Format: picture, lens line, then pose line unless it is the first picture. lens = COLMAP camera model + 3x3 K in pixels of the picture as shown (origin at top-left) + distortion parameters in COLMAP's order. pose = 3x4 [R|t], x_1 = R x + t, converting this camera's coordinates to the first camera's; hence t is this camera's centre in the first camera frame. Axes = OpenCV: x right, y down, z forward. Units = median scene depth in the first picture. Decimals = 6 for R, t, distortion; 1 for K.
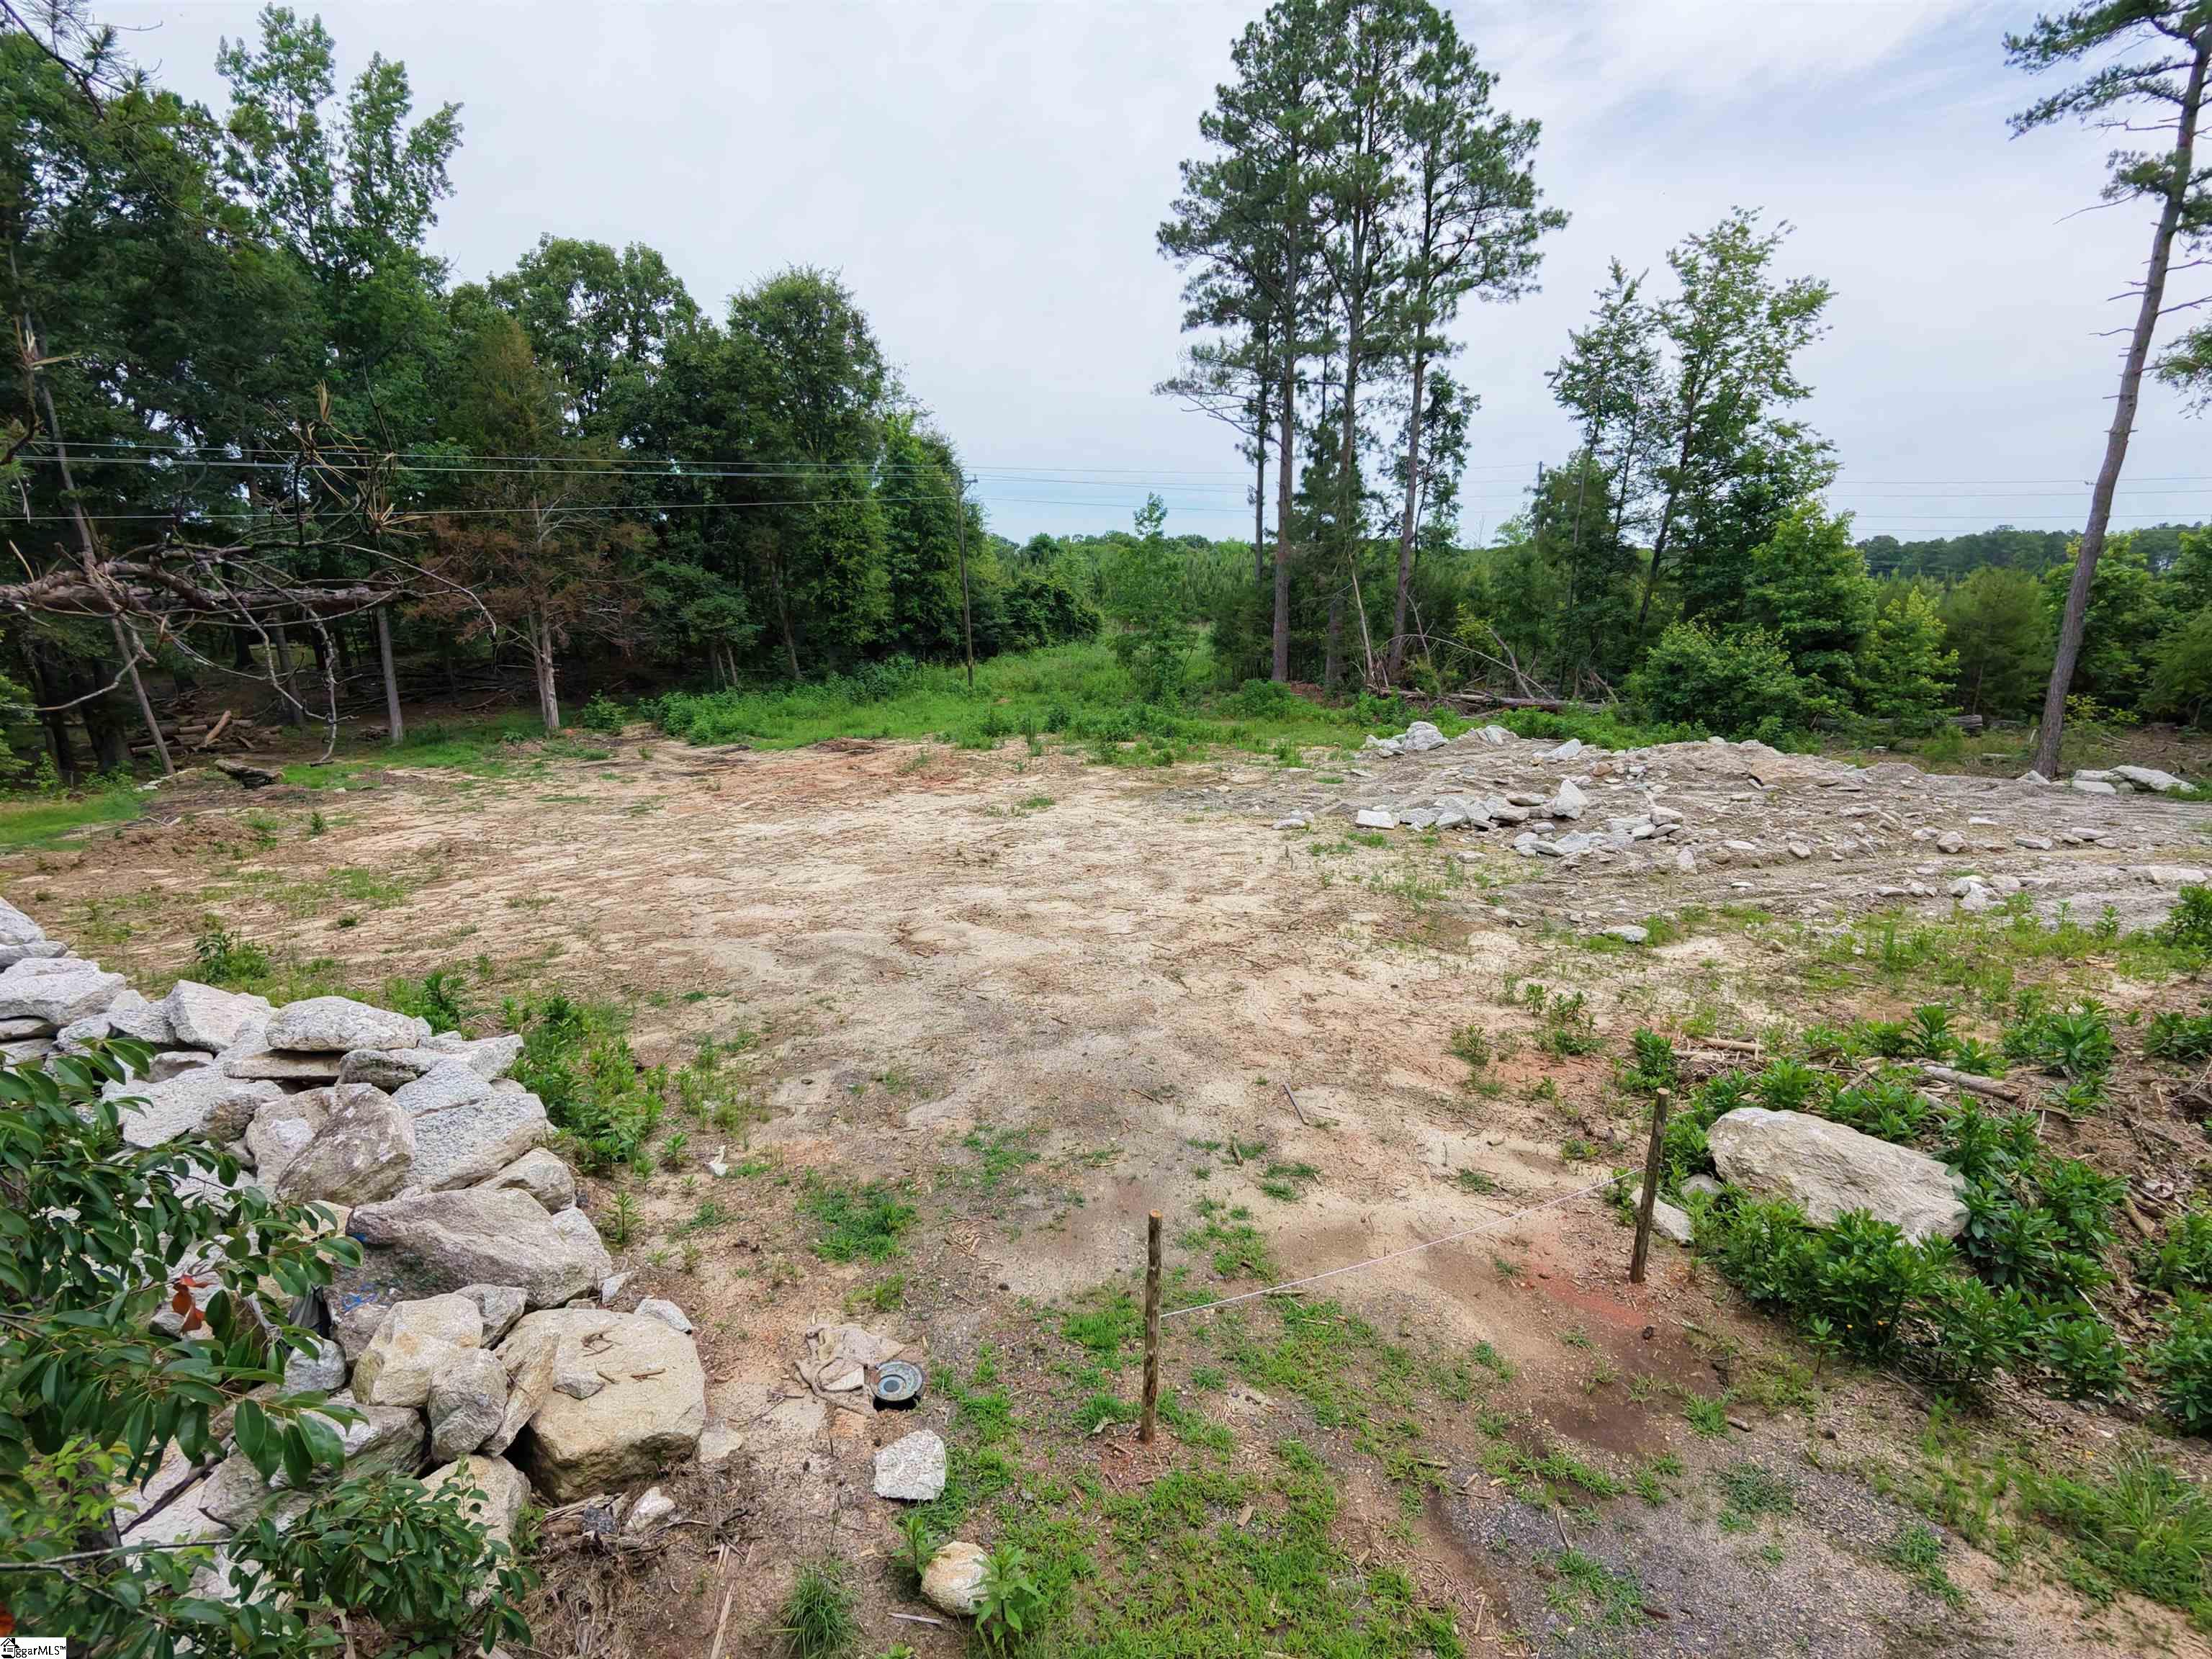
lens RADIAL K [[1059.6, 0, 1104.7], [0, 1059.6, 832.7], [0, 0, 1]] dist [0.000969, 0.000000]
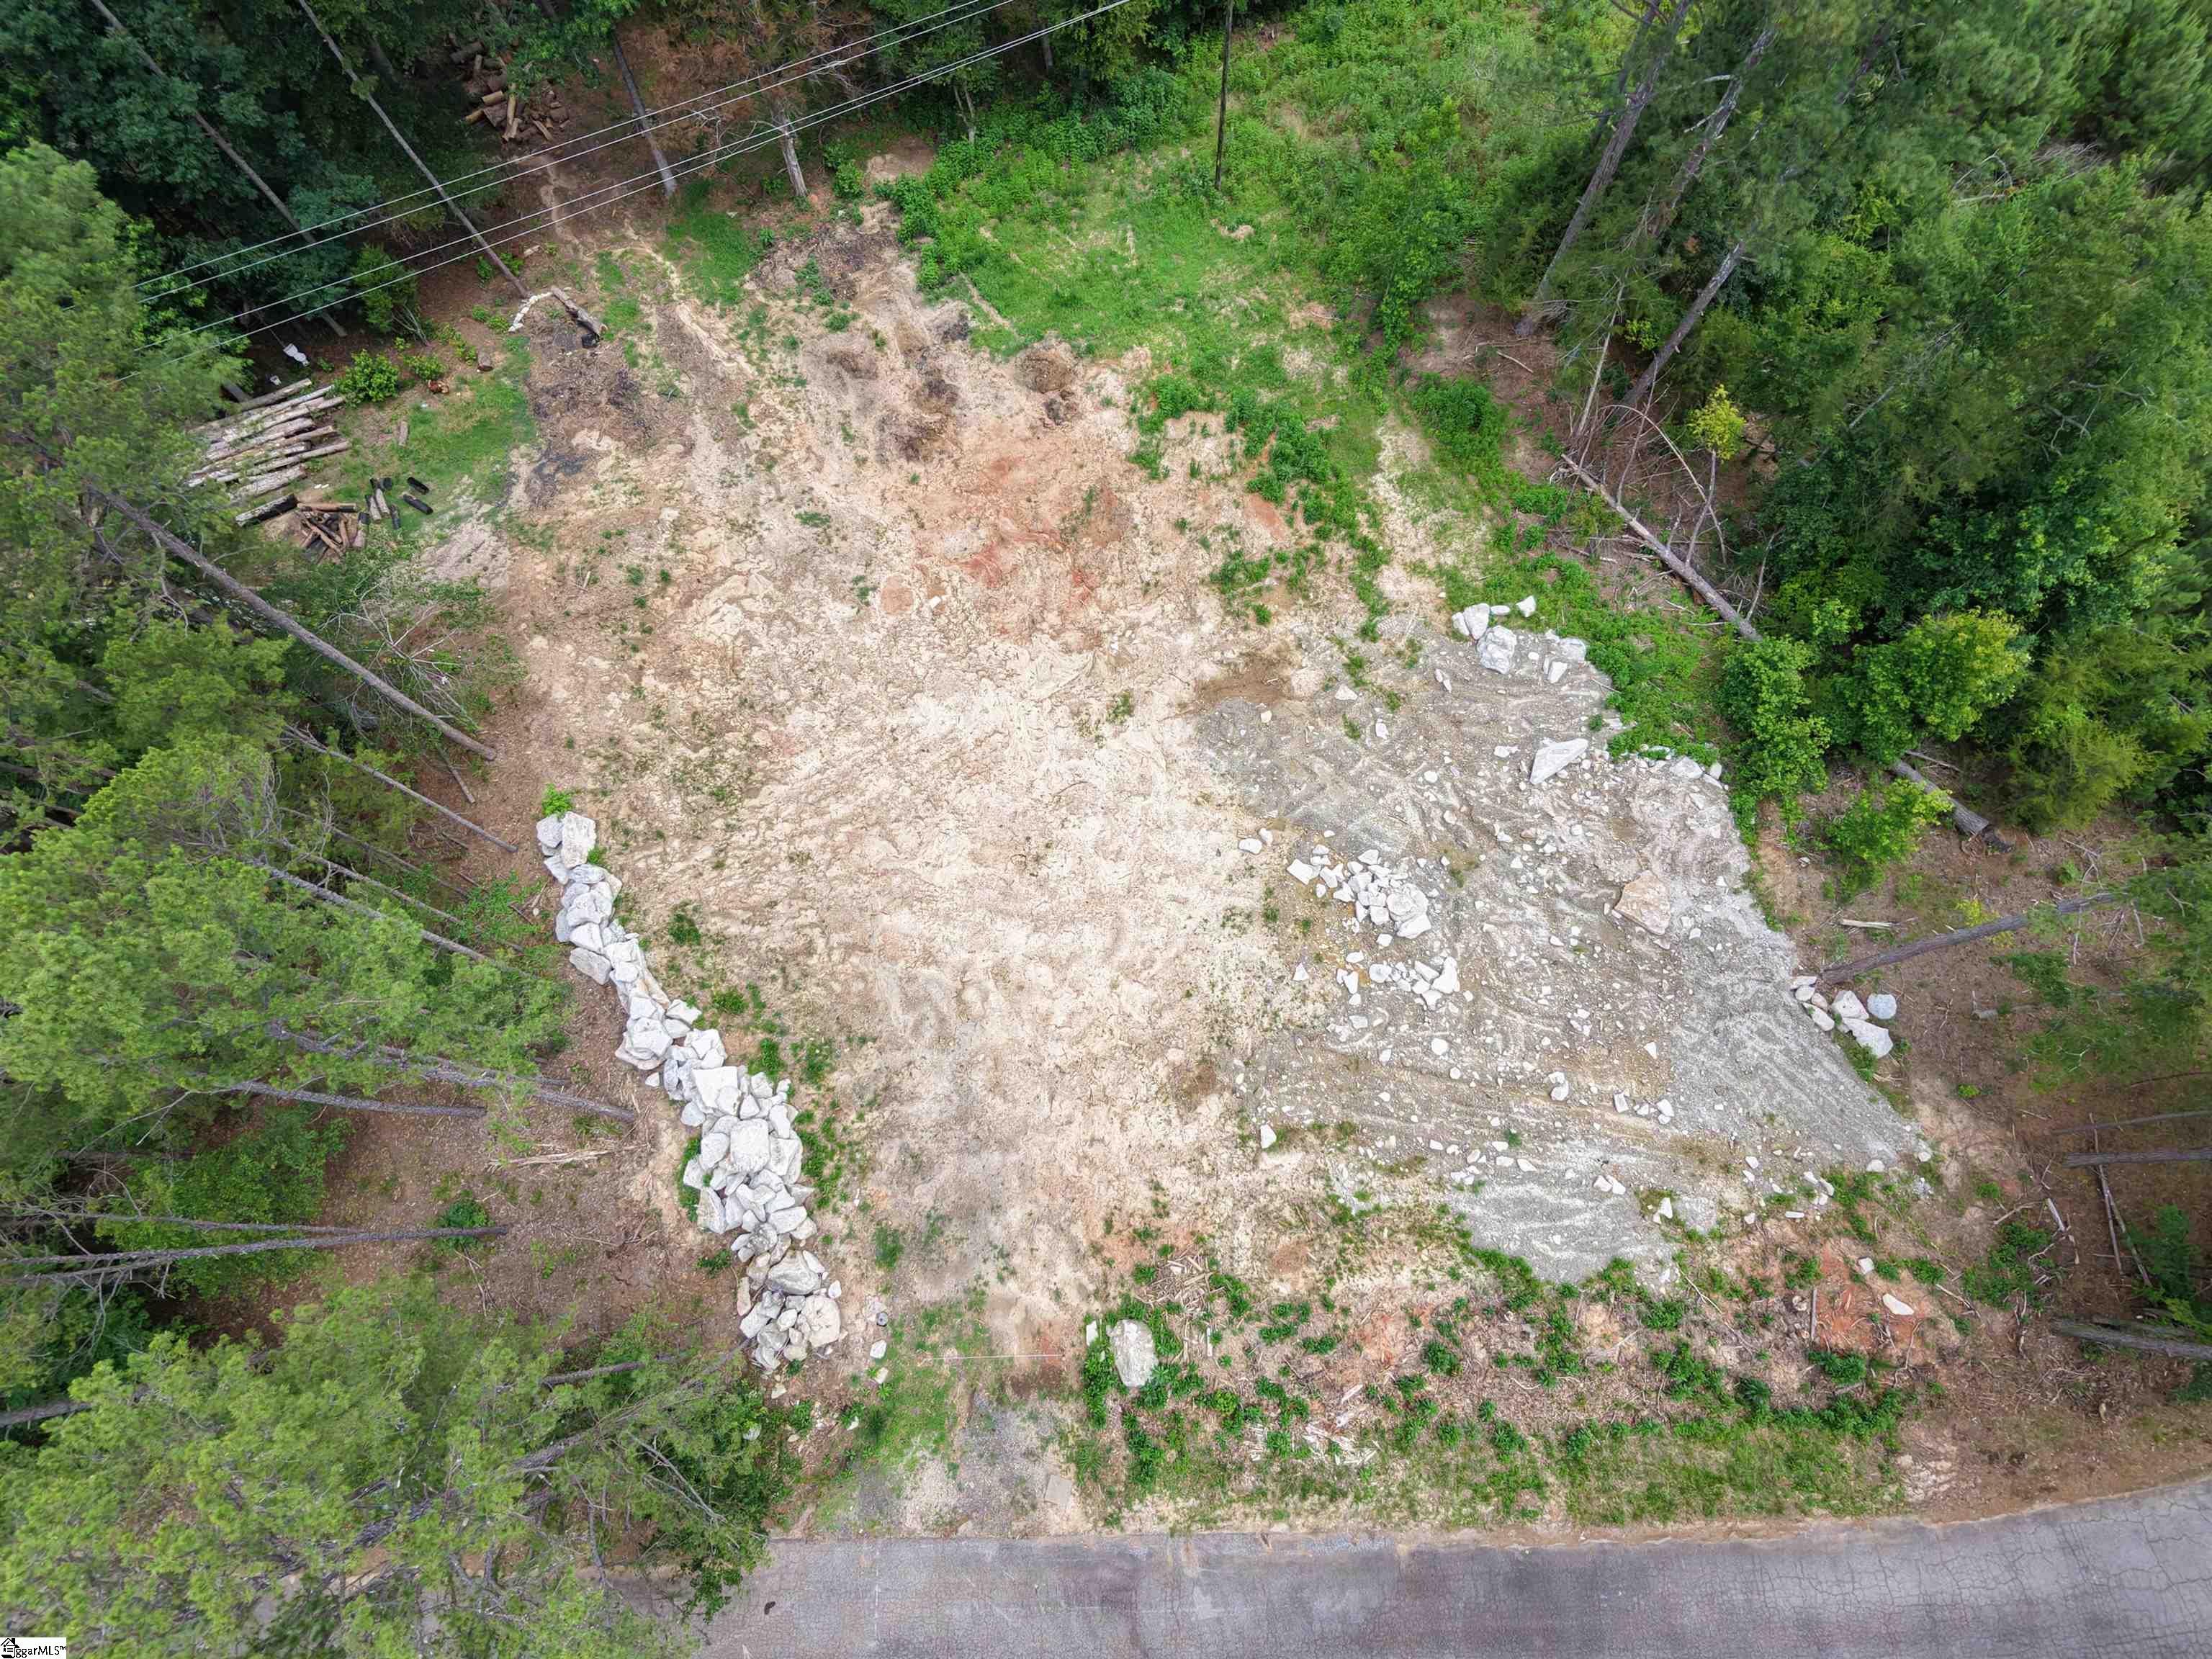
lens RADIAL K [[1059.6, 0, 1107.8], [0, 1059.6, 830.8], [0, 0, 1]] dist [0.000969, 0.000000]
pose [[0.936422, 0.332457, -0.112188, 0.250198], [-0.088046, 0.532150, 0.842060, -2.163992], [0.339650, -0.778645, 0.527589, 0.270471]]
